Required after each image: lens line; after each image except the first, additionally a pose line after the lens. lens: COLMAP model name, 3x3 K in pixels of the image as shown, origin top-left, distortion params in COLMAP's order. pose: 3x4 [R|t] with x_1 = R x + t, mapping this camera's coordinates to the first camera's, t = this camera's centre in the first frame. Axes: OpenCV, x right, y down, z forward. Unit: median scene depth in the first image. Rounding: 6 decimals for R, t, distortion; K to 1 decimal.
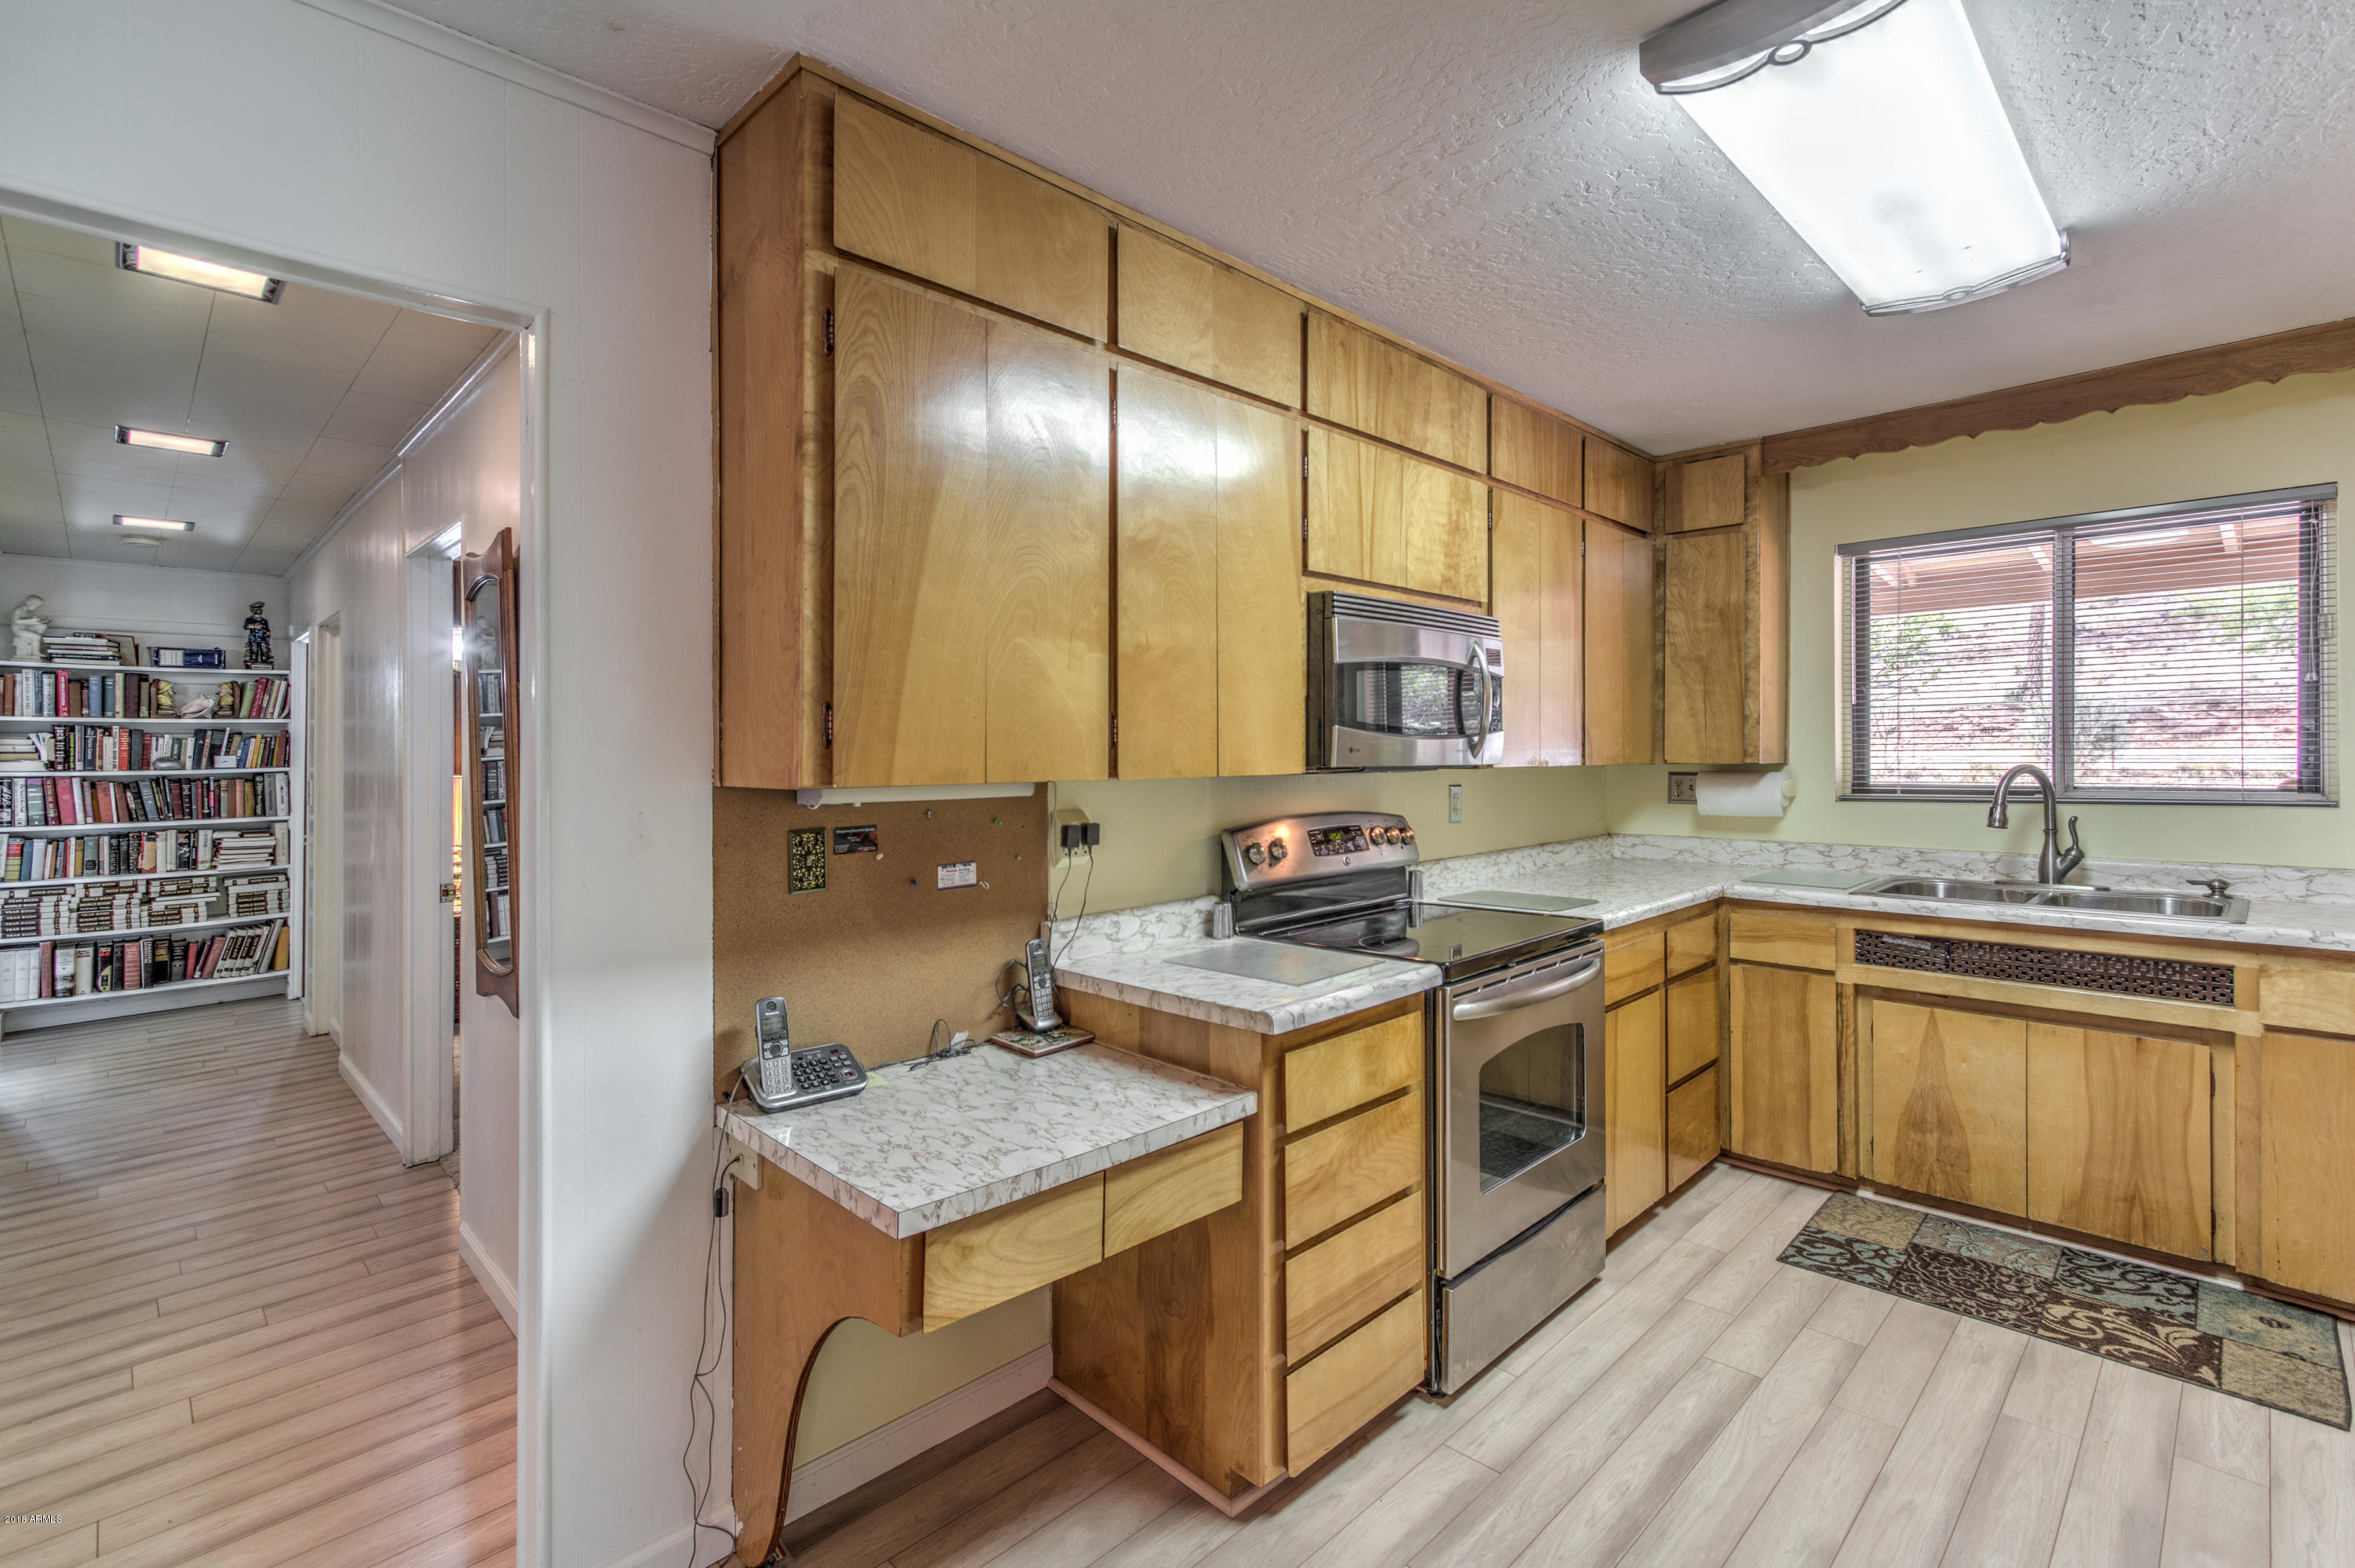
lens RADIAL K [[1083.0, 0, 1184.5], [0, 1083.0, 754.8], [0, 0, 1]] dist [-0.002226, 0.006070]
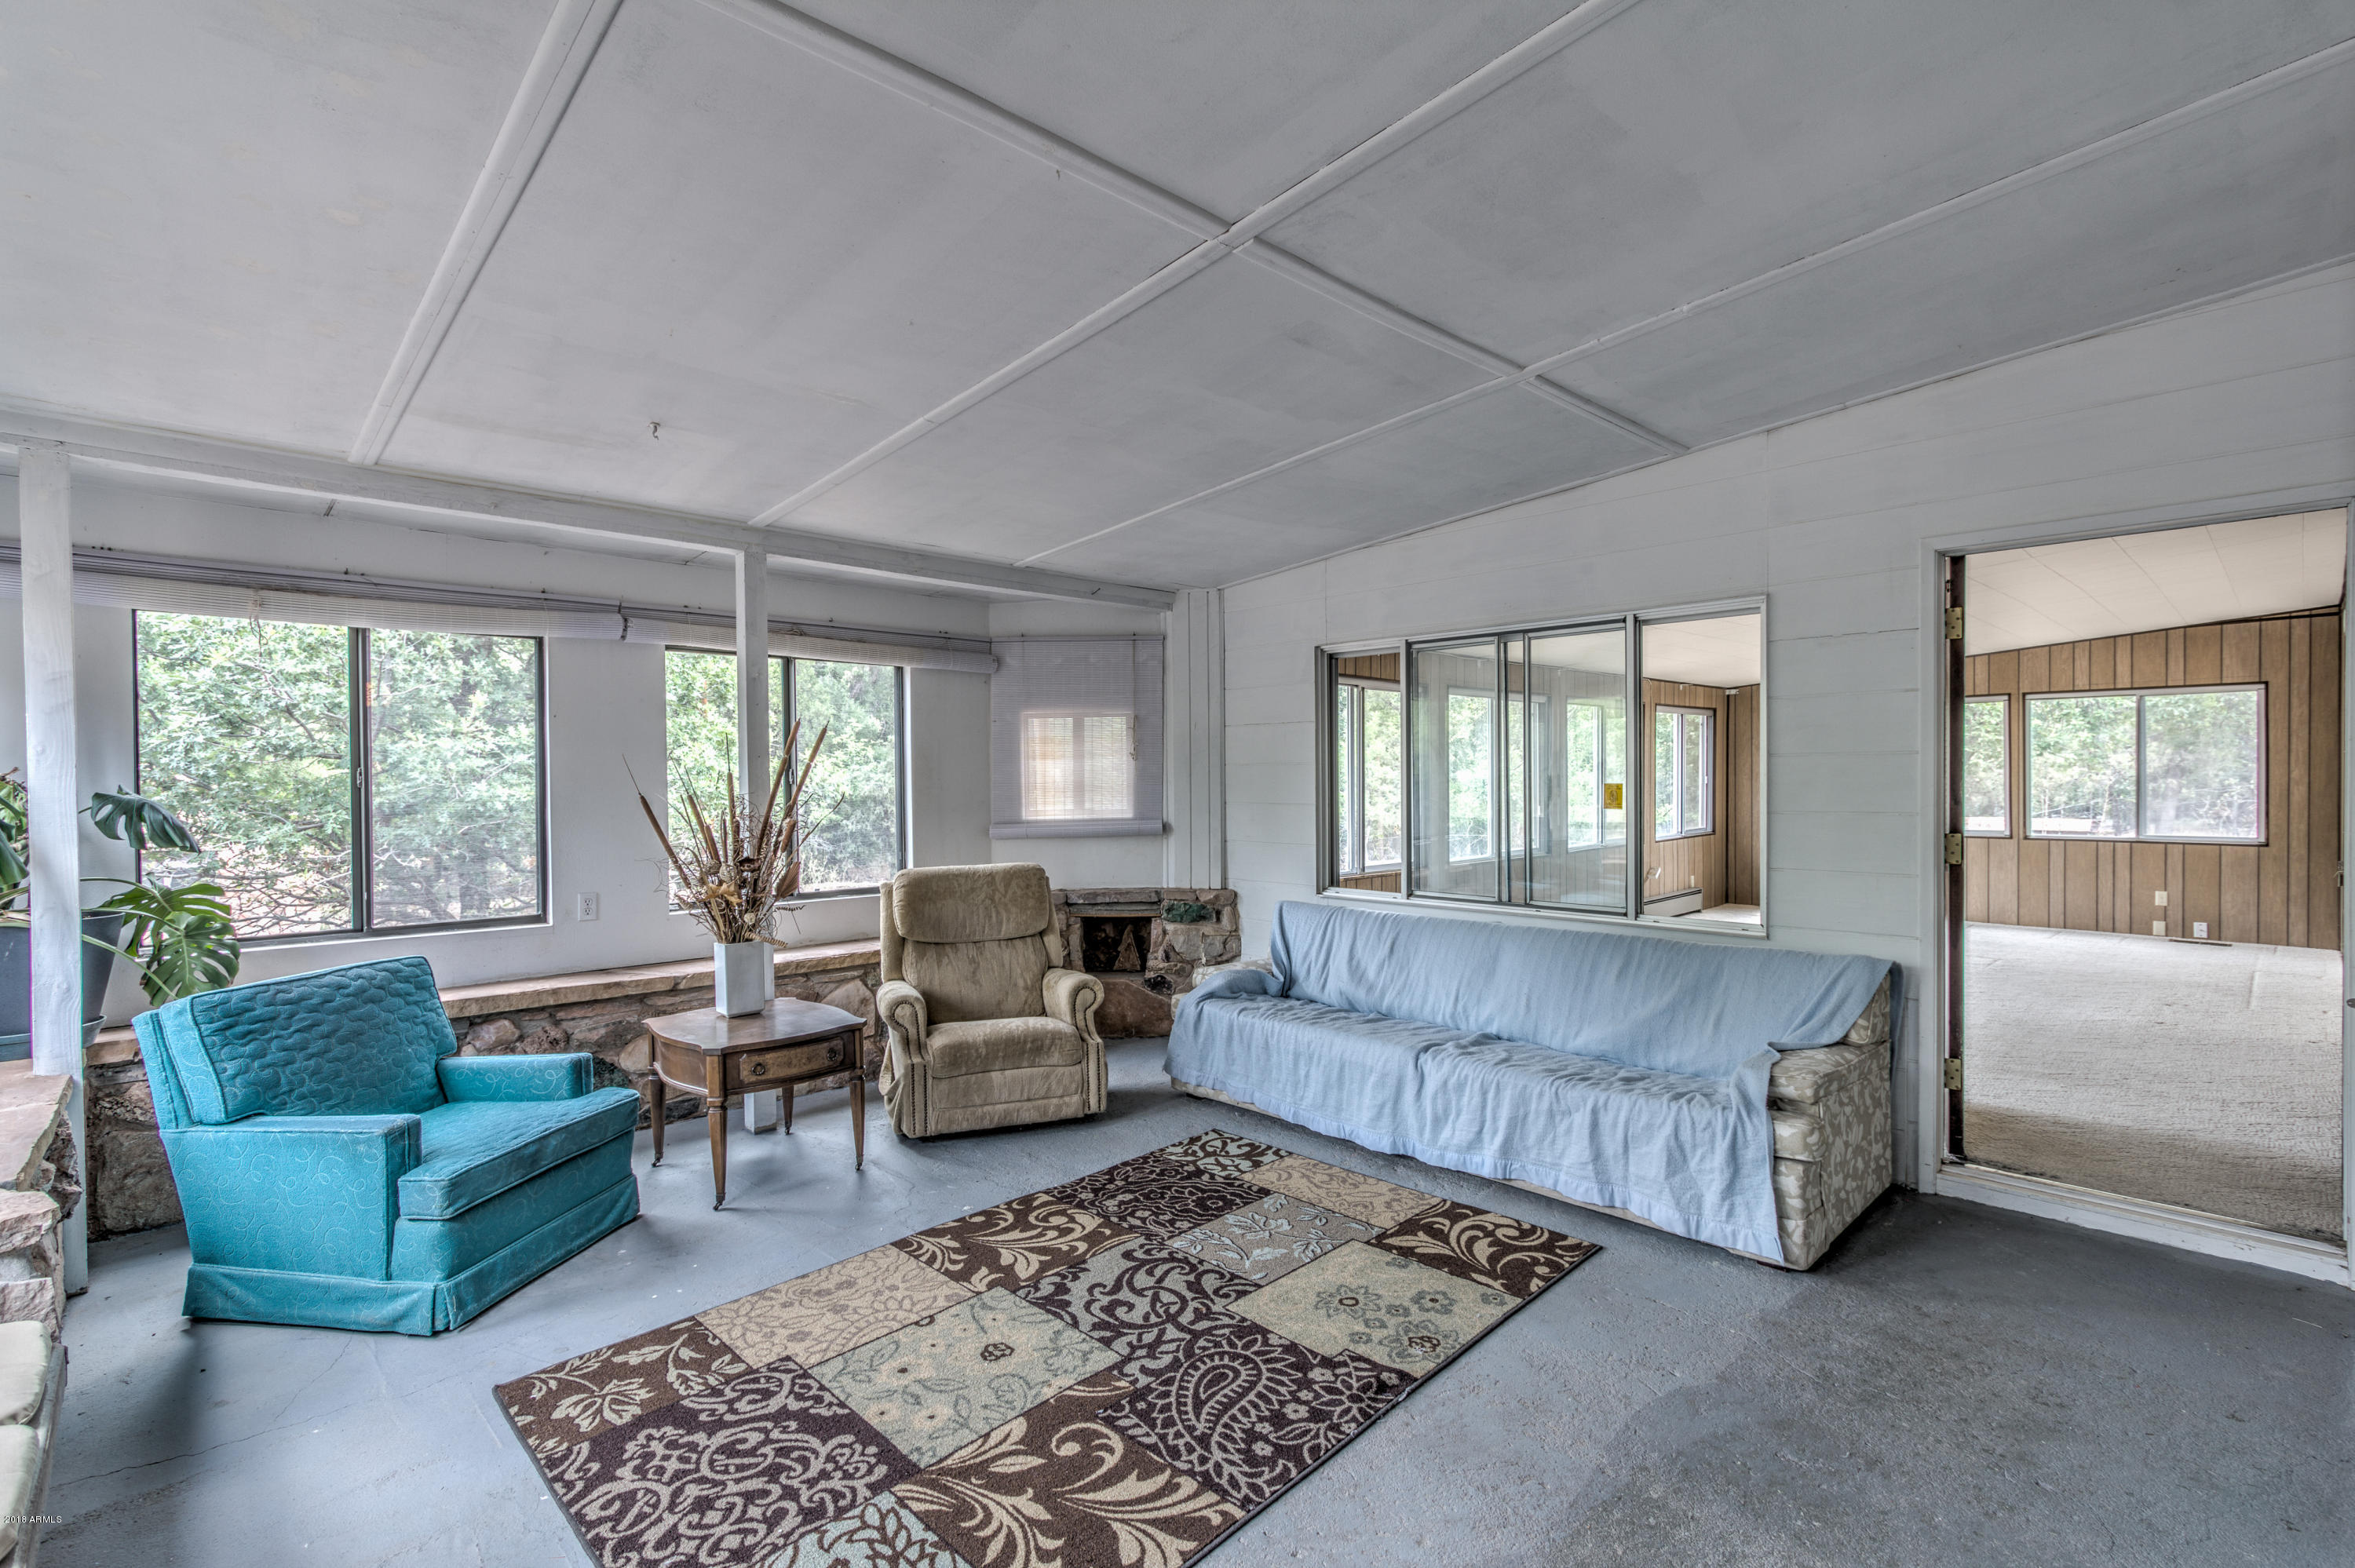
lens RADIAL K [[1075.5, 0, 1177.5], [0, 1075.5, 784.0], [0, 0, 1]] dist [-0.000146, 0.001140]
pose [[0.006288, 0.015503, -0.999860, 1.478253], [0.004026, 0.999871, 0.015528, 0.147866], [0.999972, -0.004123, 0.006225, 0.967207]]
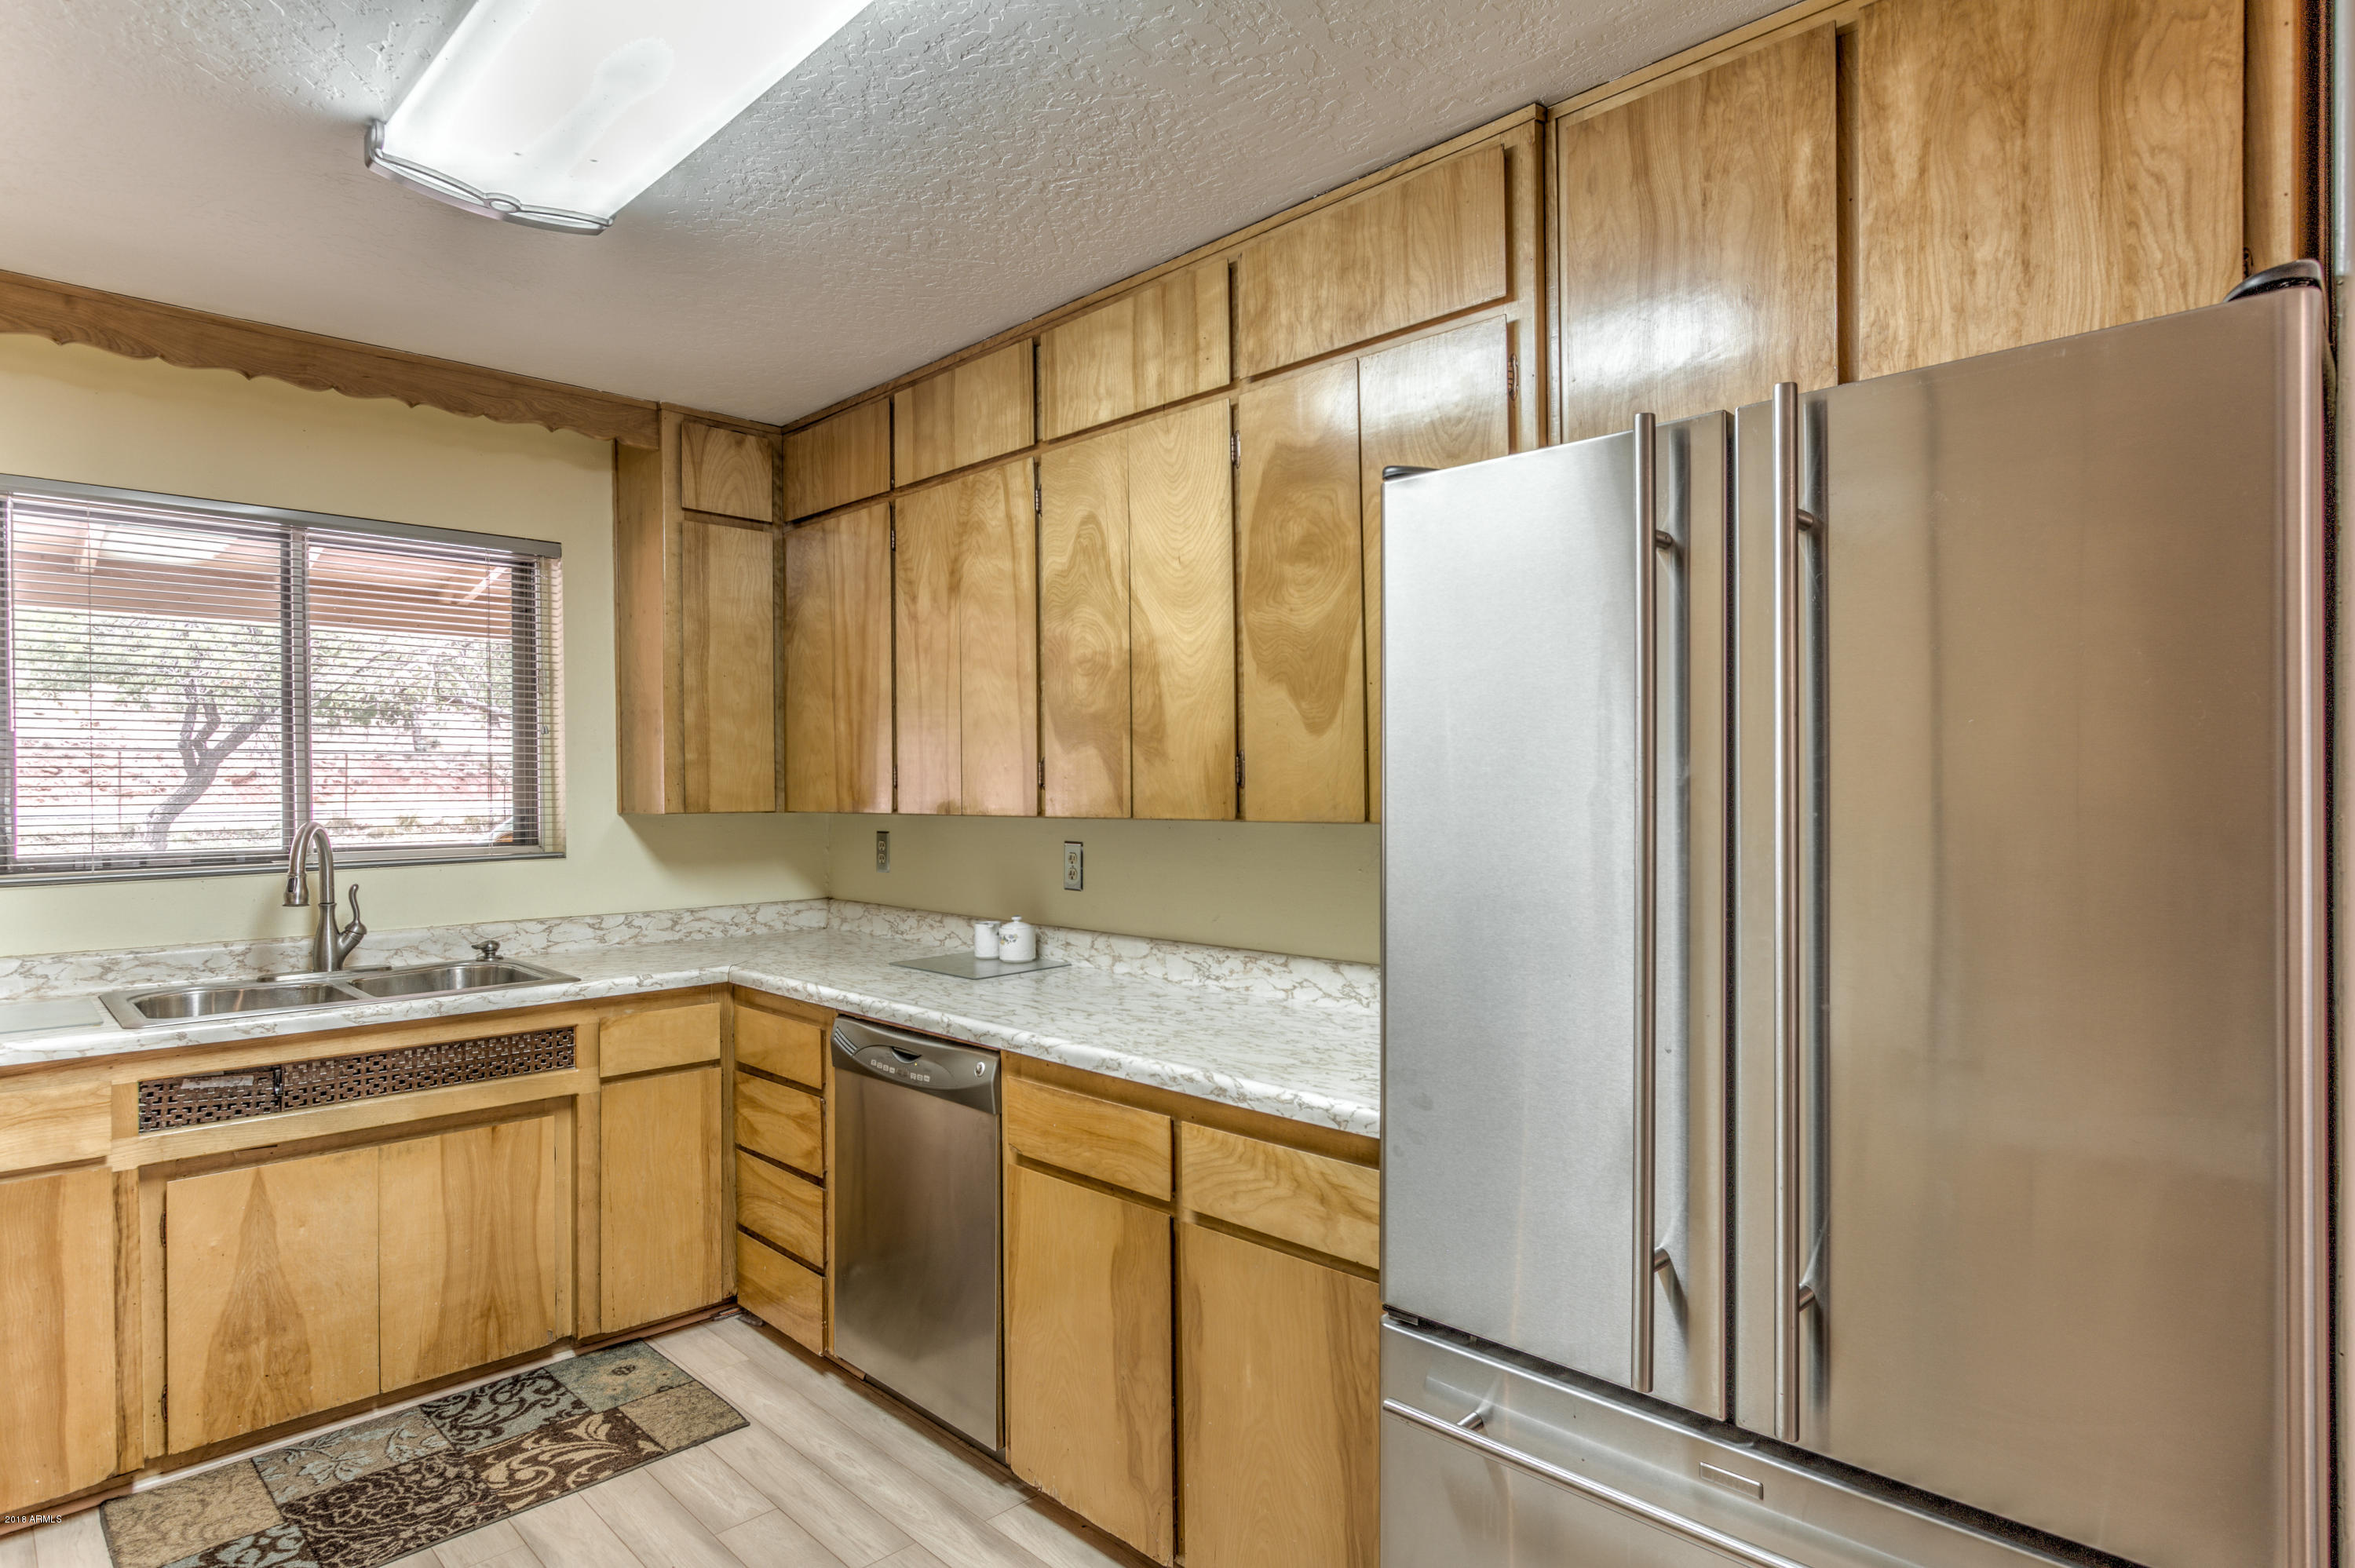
lens RADIAL K [[1259.5, 0, 1181.9], [0, 1259.5, 801.5], [0, 0, 1]] dist [-0.006986, 0.001257]
pose [[-0.000925, 0.001194, 0.999999, -0.143630], [0.009825, 0.999951, -0.001185, 0.002363], [-0.999951, 0.009823, -0.000936, 0.427395]]
